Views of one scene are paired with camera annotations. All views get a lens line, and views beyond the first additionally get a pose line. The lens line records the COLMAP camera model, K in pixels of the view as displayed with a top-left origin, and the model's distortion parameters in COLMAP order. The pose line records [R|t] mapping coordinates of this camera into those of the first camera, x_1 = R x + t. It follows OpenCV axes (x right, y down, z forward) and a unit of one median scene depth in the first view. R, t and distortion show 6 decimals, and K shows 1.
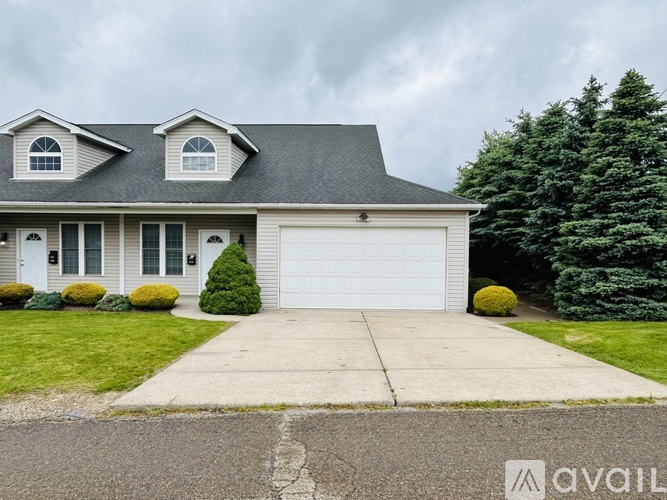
lens RADIAL K [[467.6, 0, 333.5], [0, 467.6, 250.0], [0, 0, 1]] dist [-0.024374, -0.003070]
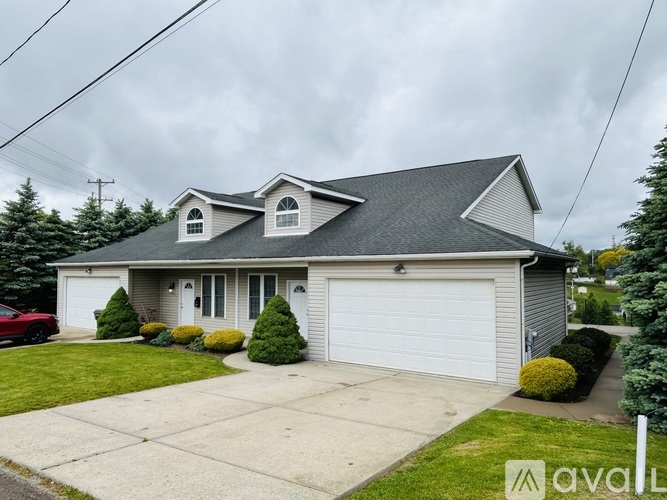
lens RADIAL K [[467.7, 0, 333.5], [0, 467.7, 250.0], [0, 0, 1]] dist [0.004299, 0.001548]
pose [[0.832972, -0.036873, -0.552085, 0.413128], [-0.006651, 0.997038, -0.076625, -0.031381], [0.553275, 0.067499, 0.830259, 0.143673]]
